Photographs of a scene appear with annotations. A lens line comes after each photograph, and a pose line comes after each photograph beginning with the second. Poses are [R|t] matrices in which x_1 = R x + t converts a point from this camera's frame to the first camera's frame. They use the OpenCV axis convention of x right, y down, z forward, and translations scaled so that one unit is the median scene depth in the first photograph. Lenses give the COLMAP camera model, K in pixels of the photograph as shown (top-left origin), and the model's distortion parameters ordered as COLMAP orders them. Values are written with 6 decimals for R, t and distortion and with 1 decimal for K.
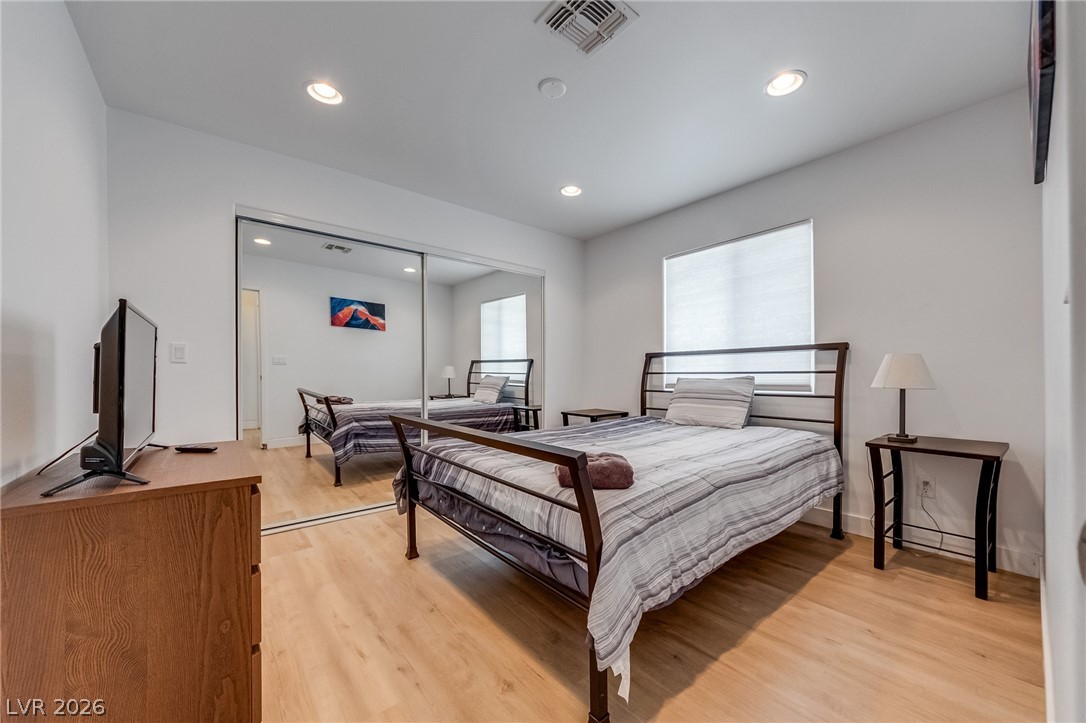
lens RADIAL K [[398.5, 0, 537.2], [0, 398.5, 369.1], [0, 0, 1]] dist [0.000156, -0.000075]
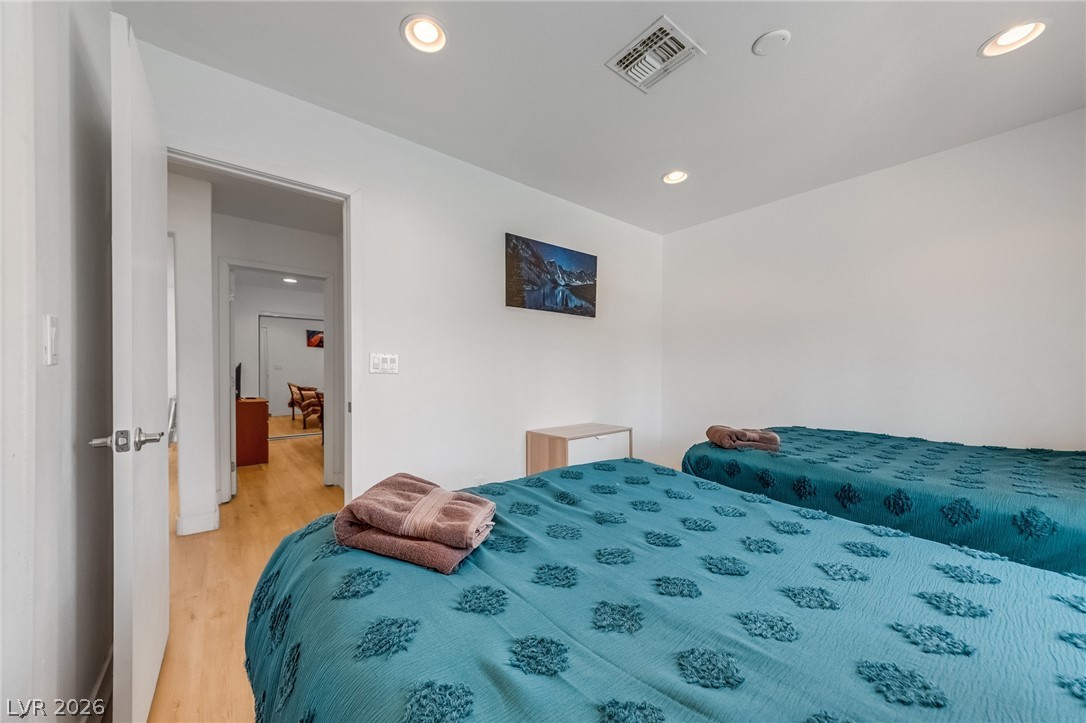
lens RADIAL K [[398.5, 0, 537.2], [0, 398.5, 369.1], [0, 0, 1]] dist [0.000156, -0.000075]
pose [[0.999989, 0.004153, -0.002385, 0.481760], [-0.004116, 0.999875, 0.015294, -0.040142], [0.002448, -0.015284, 0.999880, -0.723953]]
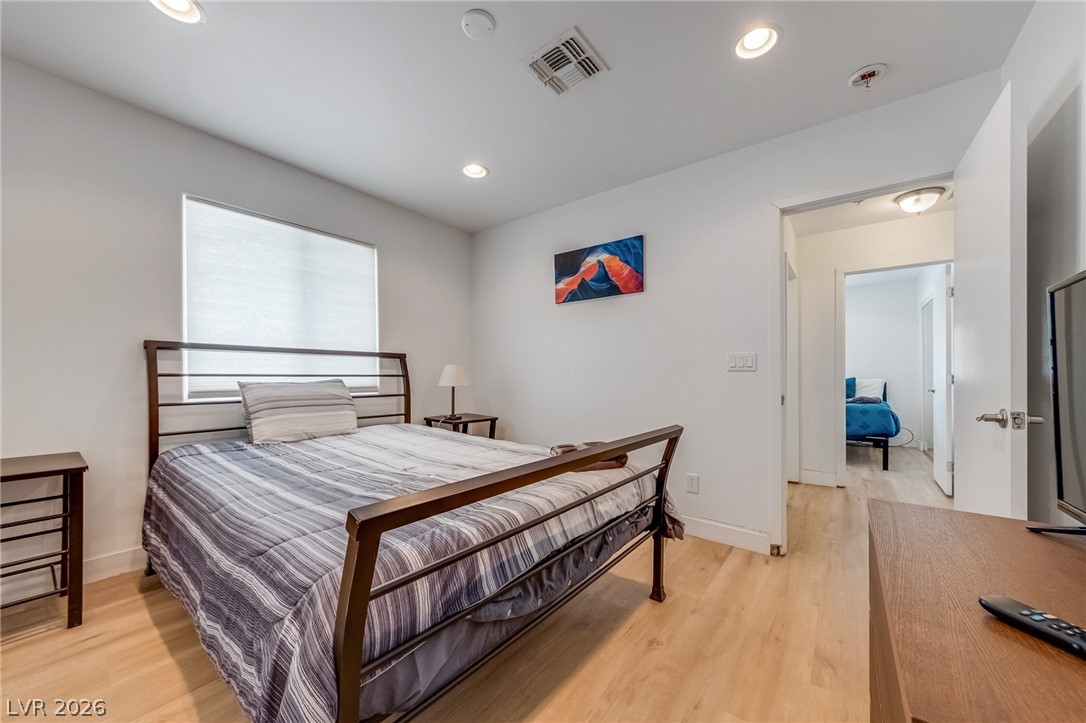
lens RADIAL K [[398.5, 0, 537.2], [0, 398.5, 369.1], [0, 0, 1]] dist [0.000156, -0.000075]
pose [[-0.215115, 0.017870, 0.976425, -0.879554], [-0.018513, 0.999578, -0.022373, 0.009222], [-0.976413, -0.022889, -0.214693, 1.205432]]
